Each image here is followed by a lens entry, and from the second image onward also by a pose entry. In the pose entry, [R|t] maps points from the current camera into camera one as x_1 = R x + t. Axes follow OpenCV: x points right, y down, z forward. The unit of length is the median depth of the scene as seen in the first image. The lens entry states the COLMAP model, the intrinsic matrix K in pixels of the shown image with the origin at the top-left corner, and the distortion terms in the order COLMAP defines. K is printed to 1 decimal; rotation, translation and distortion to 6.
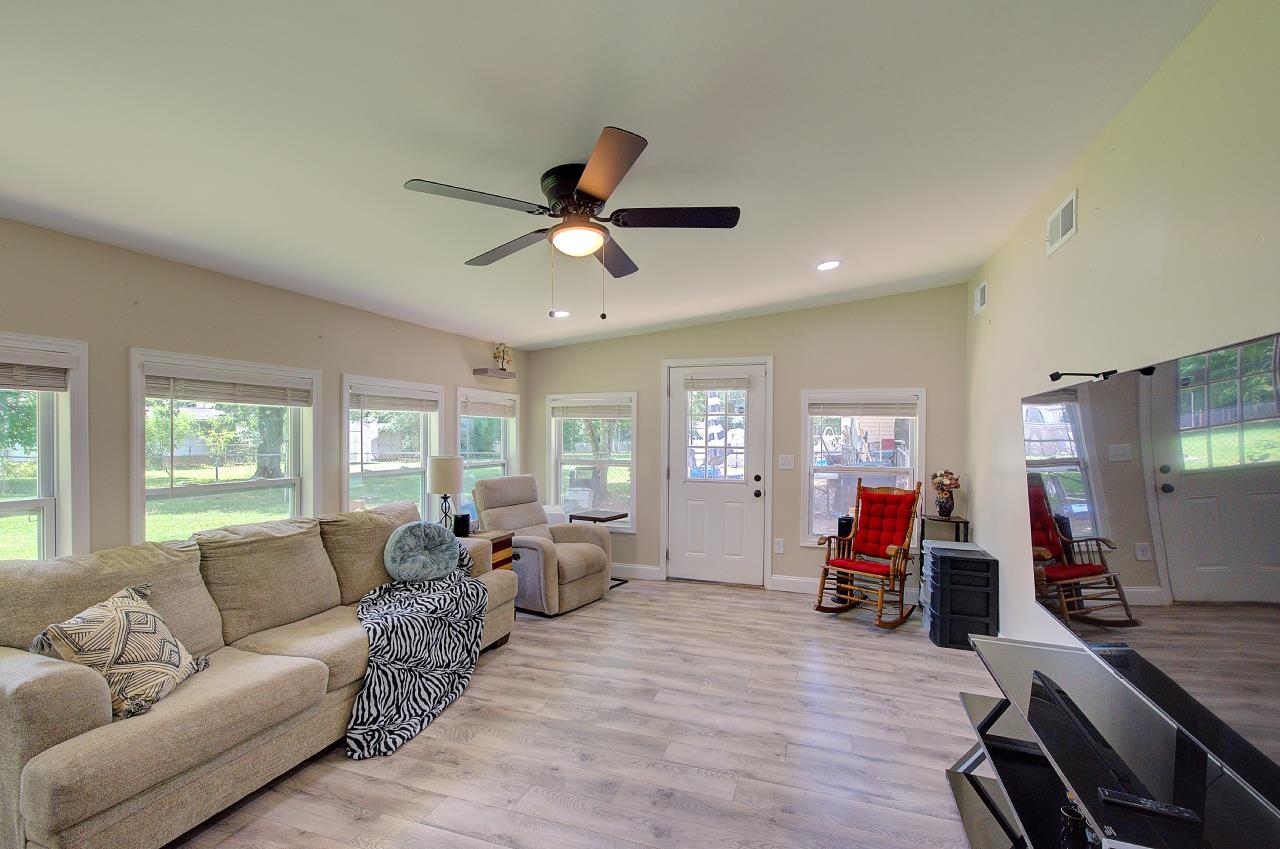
lens RADIAL K [[544.3, 0, 647.4], [0, 544.3, 421.5], [0, 0, 1]] dist [-0.000547, 0.000374]
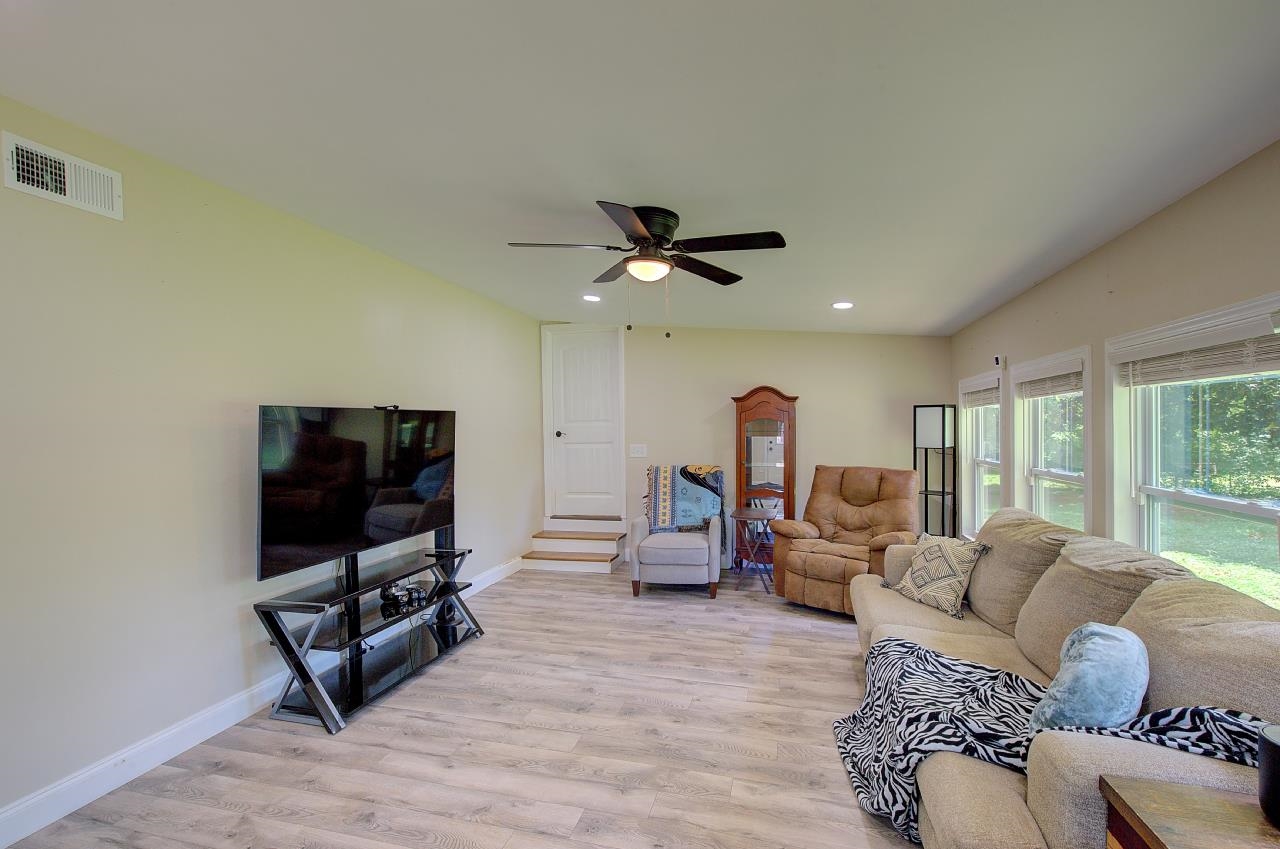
lens RADIAL K [[544.3, 0, 645.1], [0, 544.3, 432.3], [0, 0, 1]] dist [-0.000547, 0.000374]
pose [[-0.997823, 0.016257, -0.063919, -0.032398], [0.017480, 0.999674, -0.018623, 0.035414], [0.063595, -0.019700, -0.997781, 1.741078]]
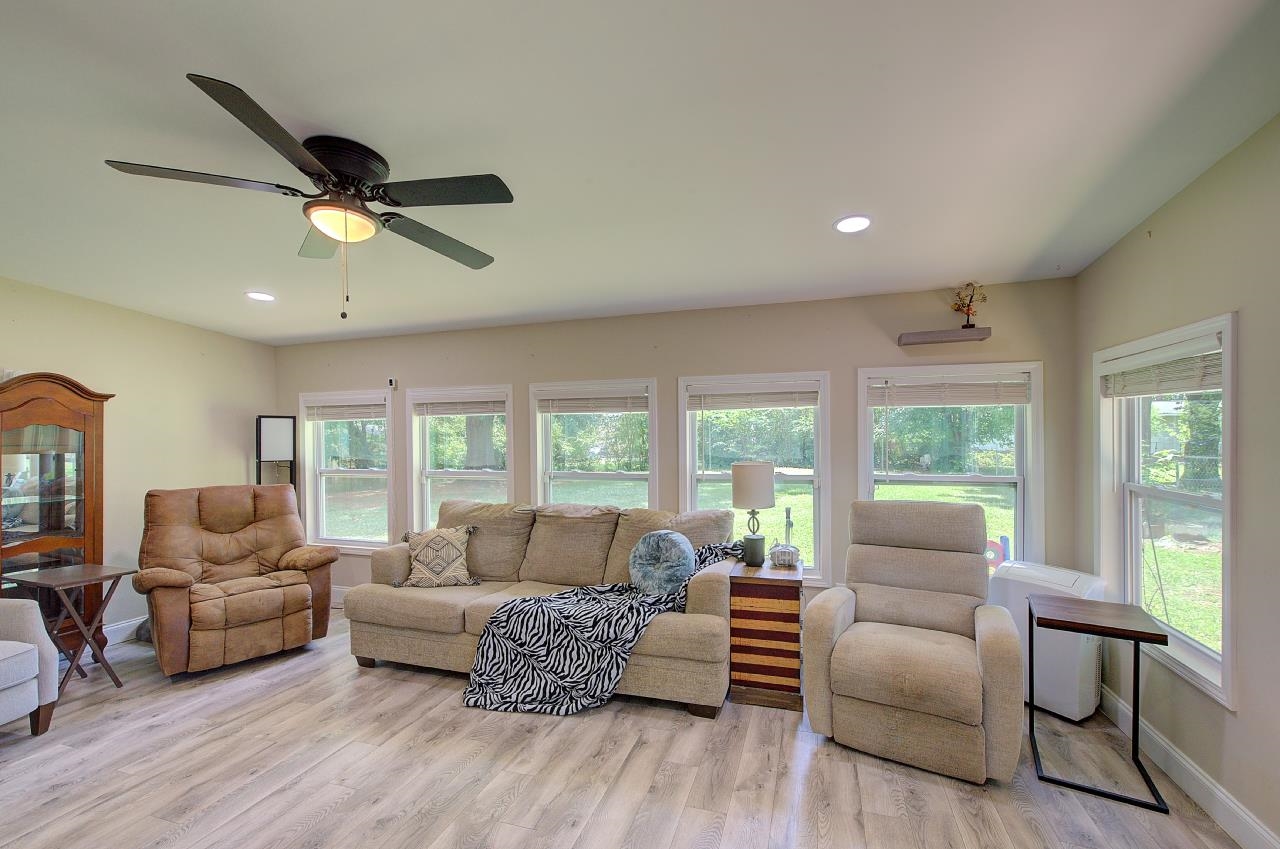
lens RADIAL K [[544.3, 0, 650.8], [0, 544.3, 430.0], [0, 0, 1]] dist [-0.000547, 0.000374]
pose [[0.024191, -0.004730, -0.999696, 0.620935], [0.032678, 0.999458, -0.003938, 0.019864], [0.999173, -0.032573, 0.024332, 1.180591]]
